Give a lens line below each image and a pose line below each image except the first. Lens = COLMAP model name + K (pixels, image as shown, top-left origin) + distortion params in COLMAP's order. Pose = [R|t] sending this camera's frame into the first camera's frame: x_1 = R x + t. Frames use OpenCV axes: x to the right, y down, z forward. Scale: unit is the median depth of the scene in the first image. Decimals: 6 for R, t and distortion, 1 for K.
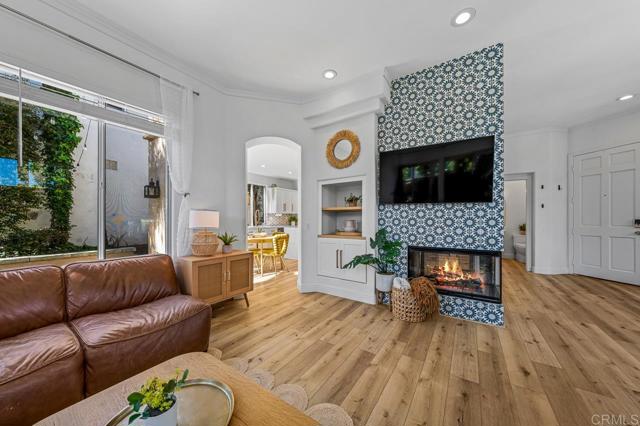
lens RADIAL K [[223.1, 0, 317.3], [0, 223.1, 218.3], [0, 0, 1]] dist [0.000427, 0.000122]
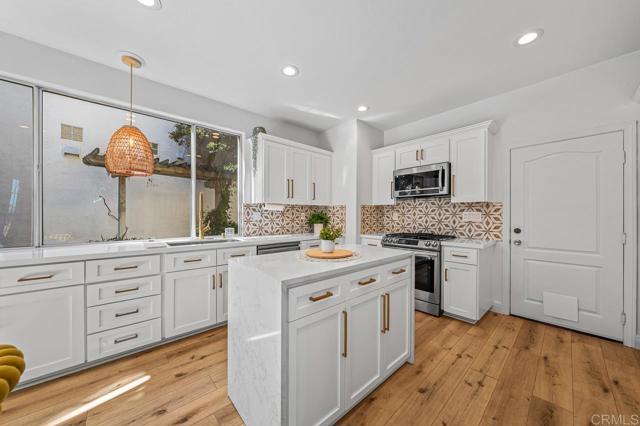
lens RADIAL K [[221.6, 0, 331.3], [0, 221.6, 215.8], [0, 0, 1]] dist [-0.000879, -0.000092]
pose [[0.978900, 0.003921, -0.204301, 0.006572], [-0.003101, 0.999986, 0.004333, -0.004102], [0.204315, -0.003608, 0.978898, 0.766437]]
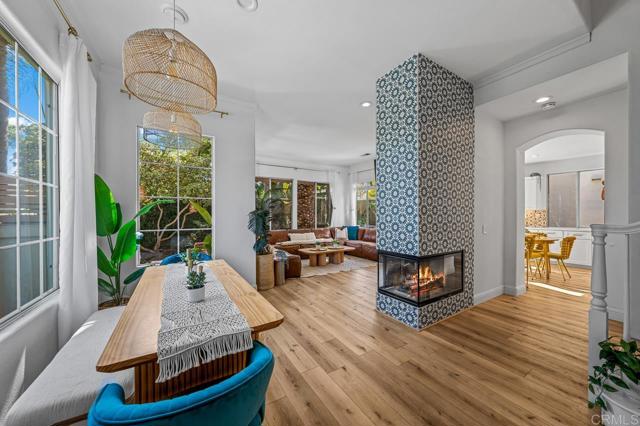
lens RADIAL K [[229.3, 0, 329.4], [0, 229.3, 213.5], [0, 0, 1]] dist [-0.000408, 0.000071]
pose [[-0.376428, 0.002117, -0.926444, 0.720741], [0.004414, 0.999990, 0.000492, -0.017468], [0.926435, -0.003905, -0.376433, 0.431395]]
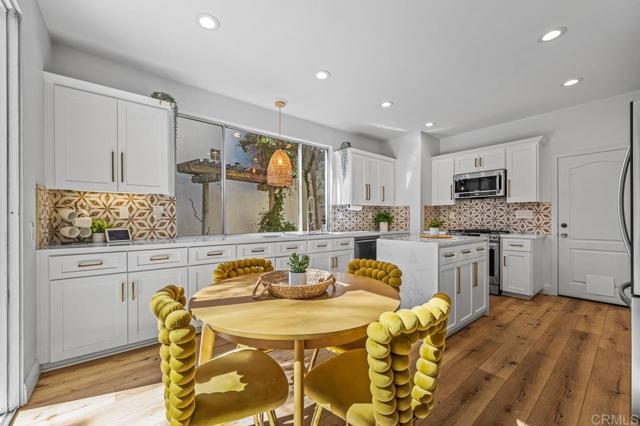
lens RADIAL K [[259.1, 0, 328.5], [0, 259.1, 219.9], [0, 0, 1]] dist [-0.001712, 0.000030]
pose [[0.969575, -0.000555, -0.244793, -0.112975], [0.002047, 0.999981, 0.005839, 0.007581], [0.244785, -0.006162, 0.969558, 0.540664]]
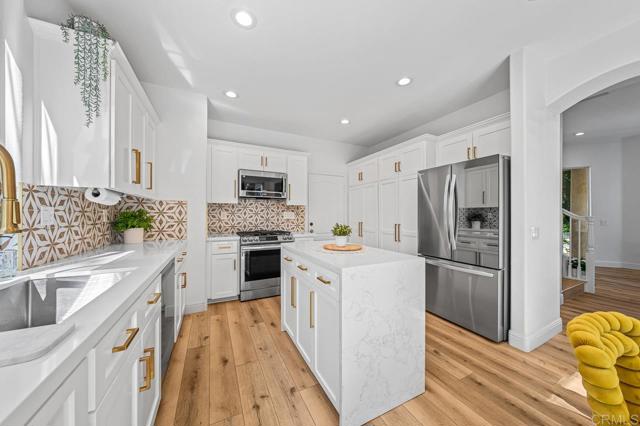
lens RADIAL K [[216.6, 0, 327.3], [0, 216.6, 214.7], [0, 0, 1]] dist [-0.000498, -0.000037]
pose [[0.463662, 0.004409, 0.886001, -0.303328], [-0.006503, 0.999978, -0.001573, -0.003446], [-0.885988, -0.005033, 0.463680, 0.890203]]
